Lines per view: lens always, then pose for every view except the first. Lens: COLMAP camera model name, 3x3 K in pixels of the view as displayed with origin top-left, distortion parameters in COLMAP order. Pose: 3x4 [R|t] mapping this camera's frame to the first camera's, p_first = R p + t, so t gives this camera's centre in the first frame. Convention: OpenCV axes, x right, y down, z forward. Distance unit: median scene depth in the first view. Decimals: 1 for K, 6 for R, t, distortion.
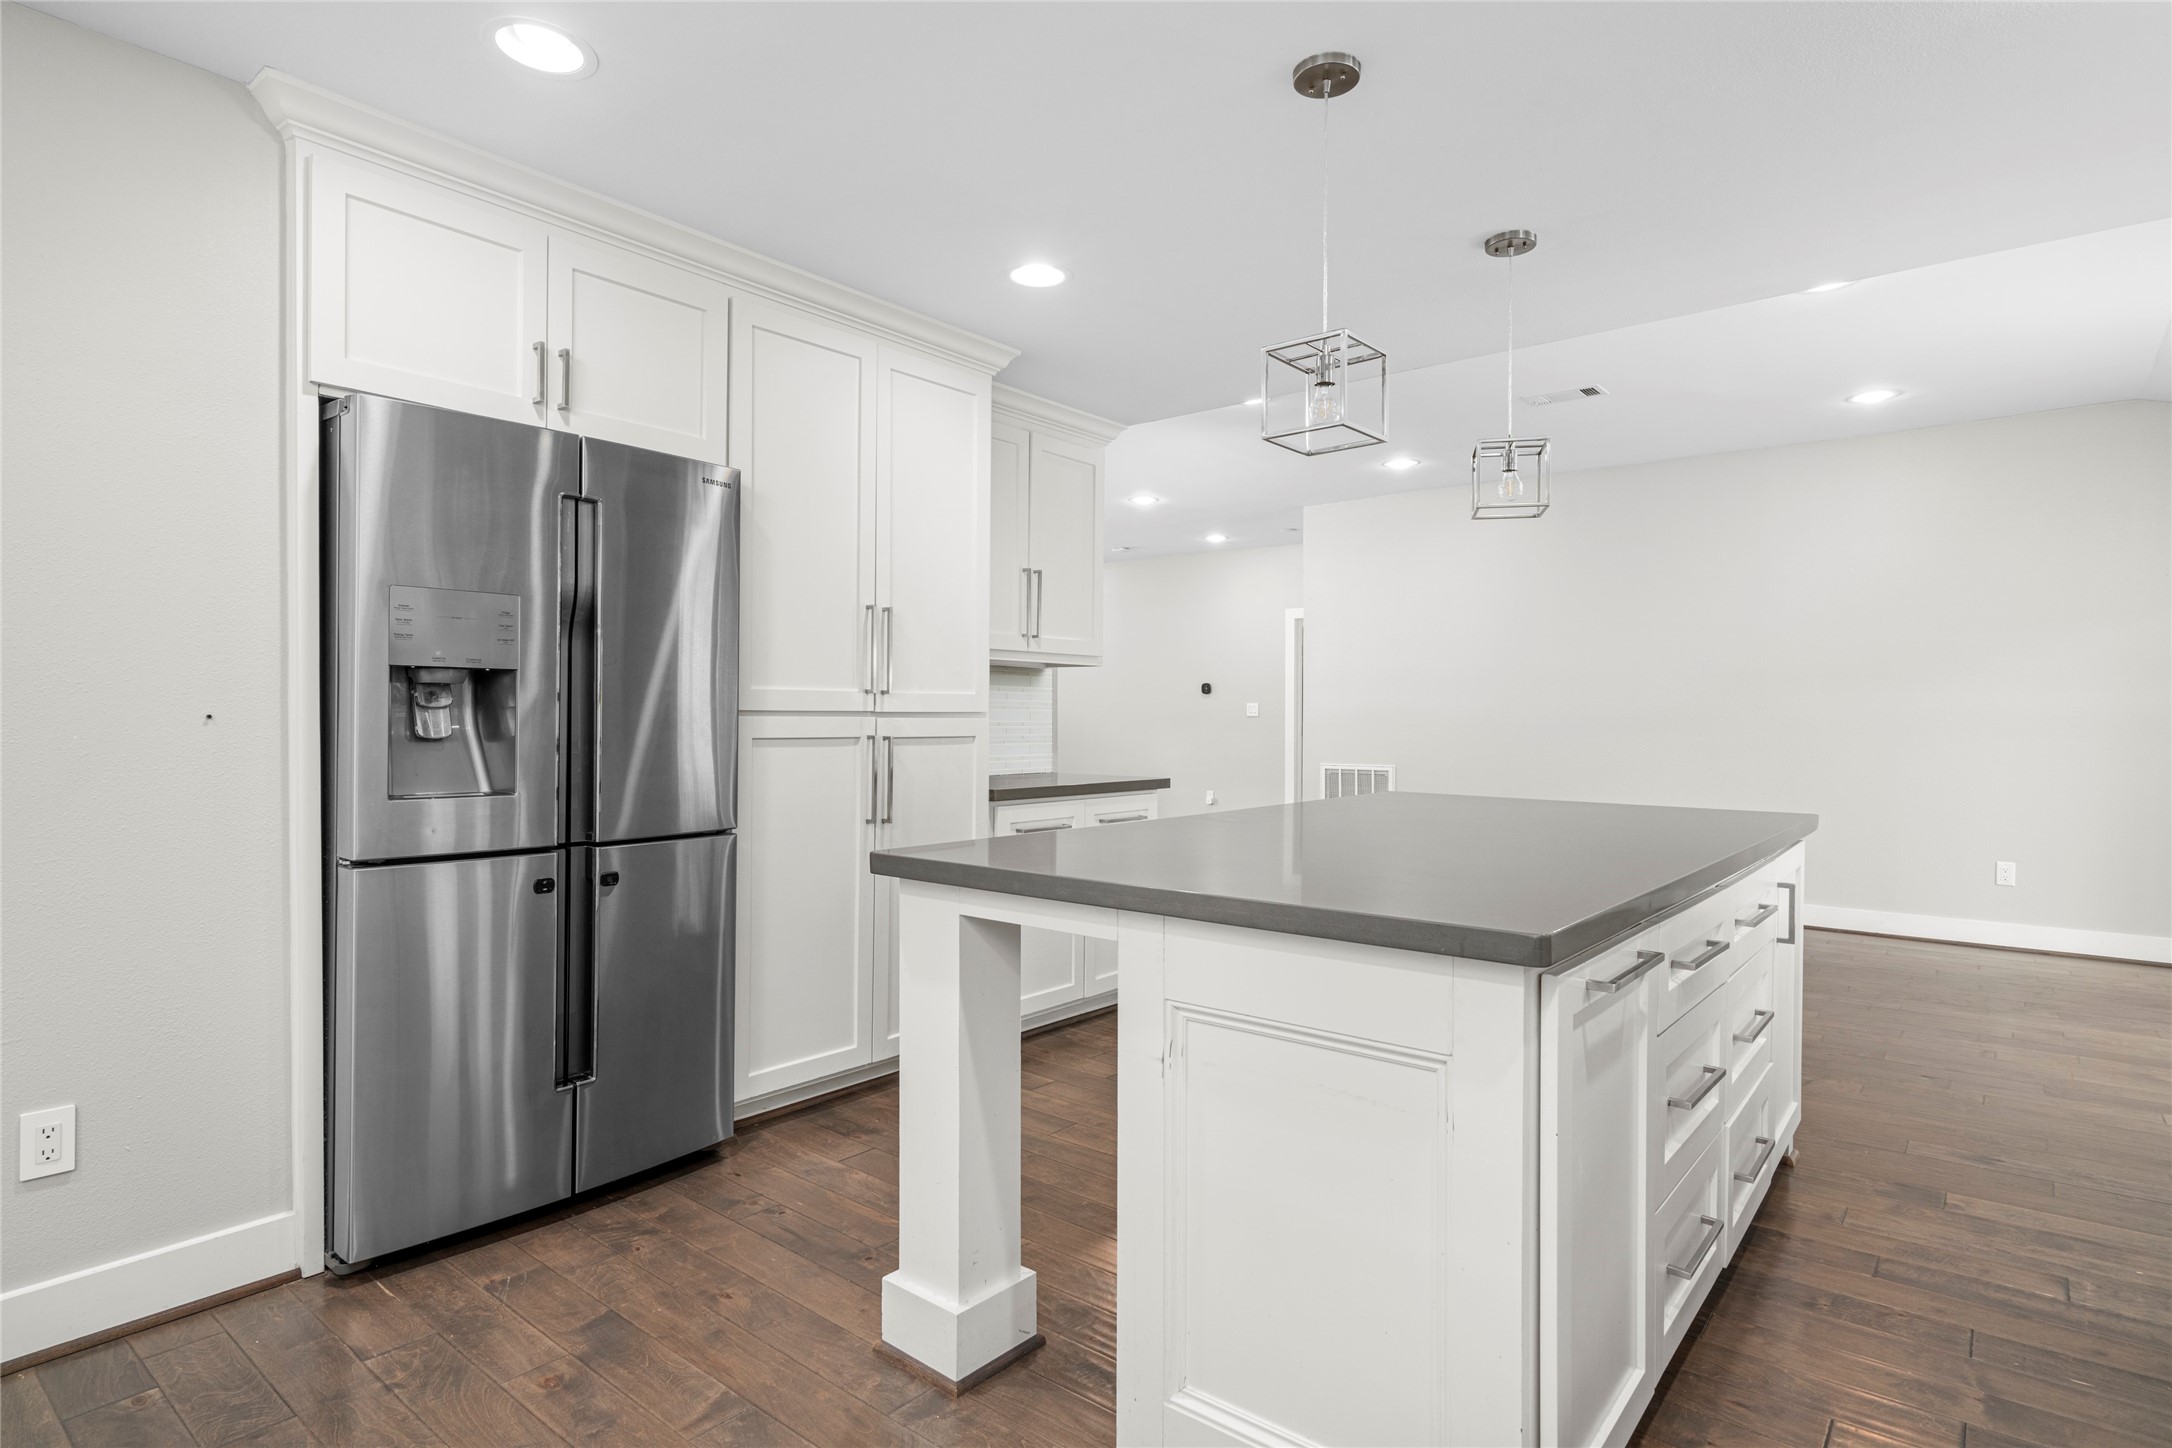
lens RADIAL K [[1129.3, 0, 1086.0], [0, 1129.3, 724.0], [0, 0, 1]] dist [-0.000512, -0.000528]
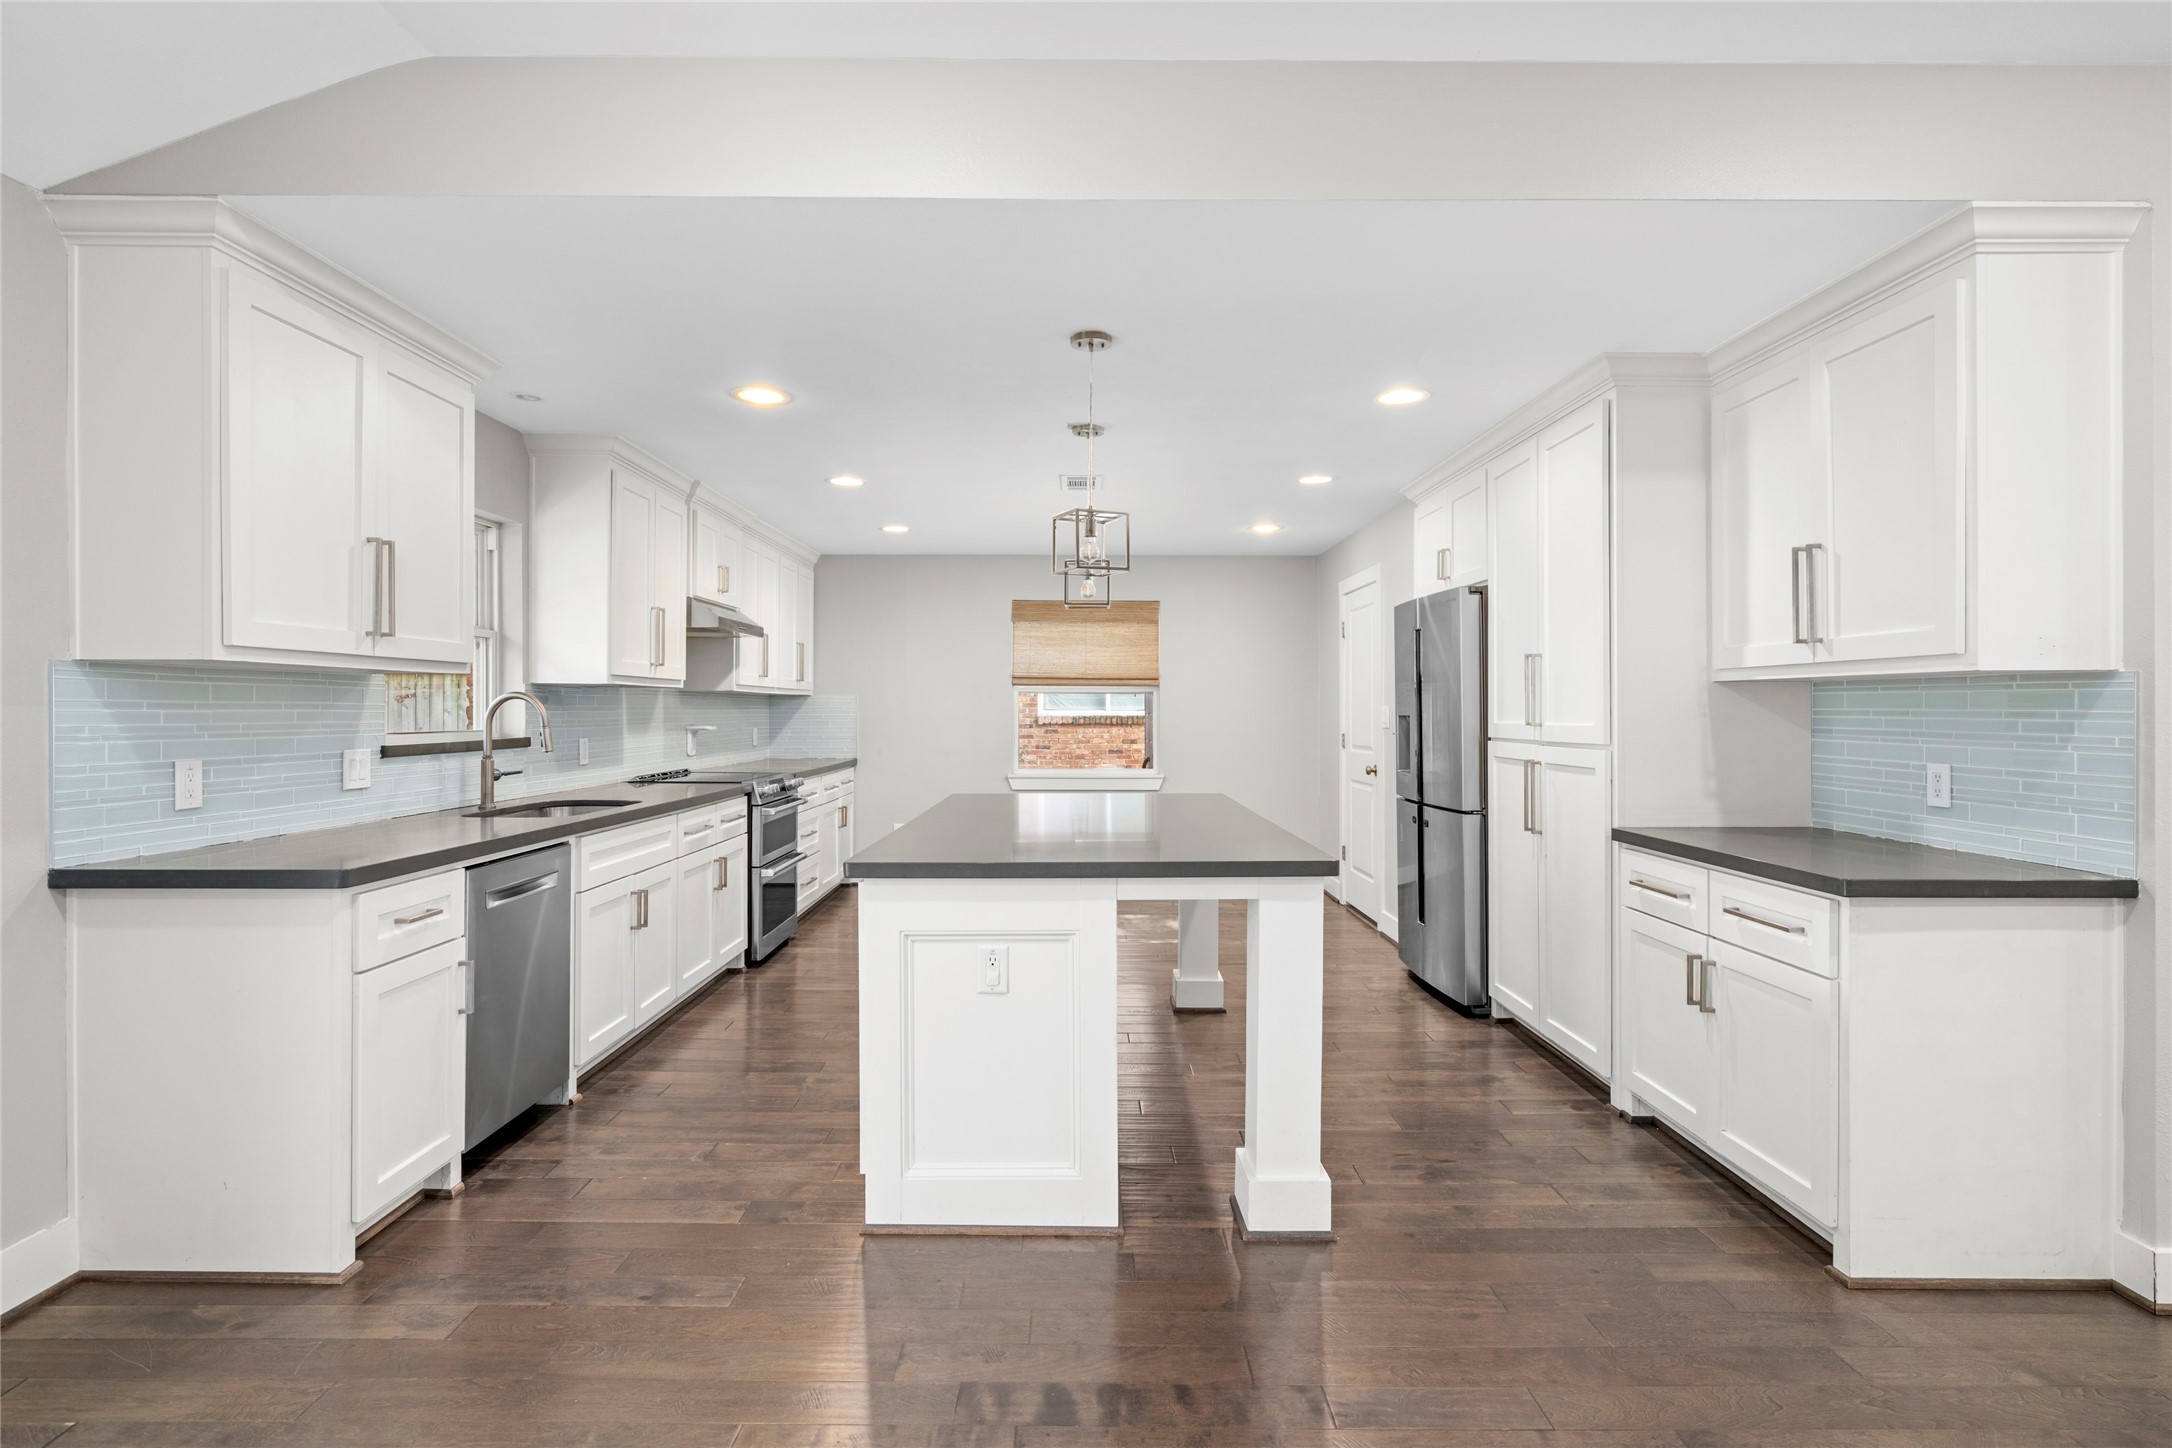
lens RADIAL K [[1087.0, 0, 1079.8], [0, 1087.0, 709.0], [0, 0, 1]] dist [0.003406, 0.001547]
pose [[-0.768318, -0.006688, -0.640033, 1.136351], [-0.007968, 0.999968, -0.000884, -0.048716], [0.640019, 0.004421, -0.768347, 1.914479]]
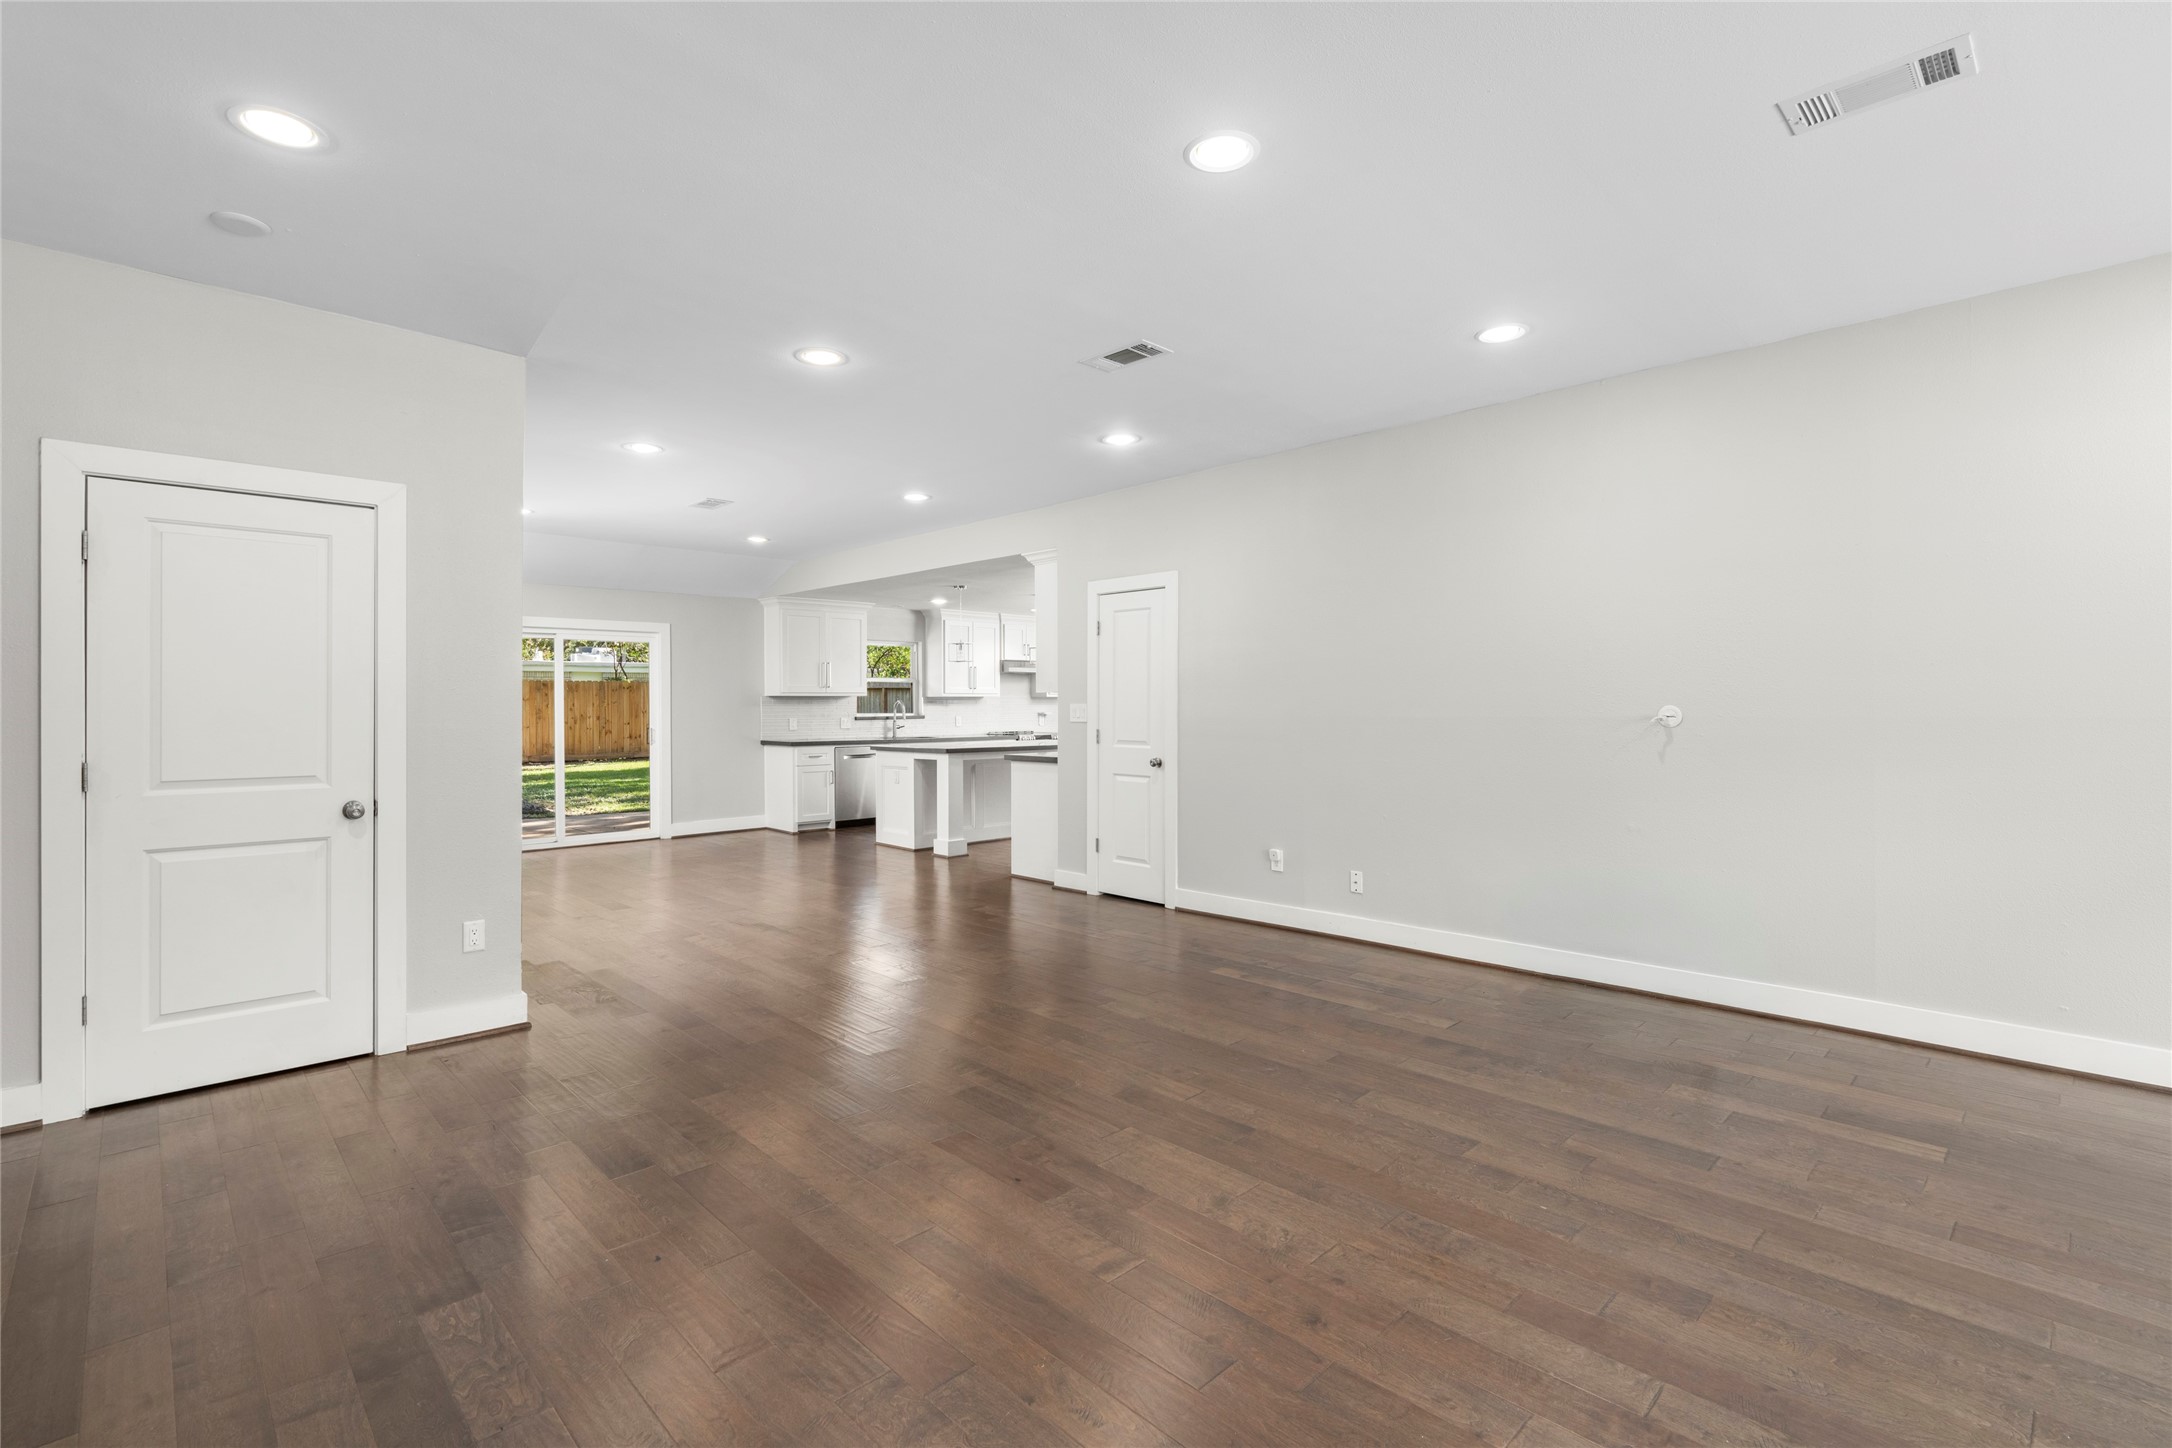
lens RADIAL K [[989.1, 0, 1083.8], [0, 989.1, 717.6], [0, 0, 1]] dist [-0.003058, 0.000143]
pose [[-0.994405, -0.002544, 0.105607, -0.360860], [-0.000734, 0.999852, 0.017173, -0.066362], [-0.105635, 0.017000, -0.994260, 4.248138]]
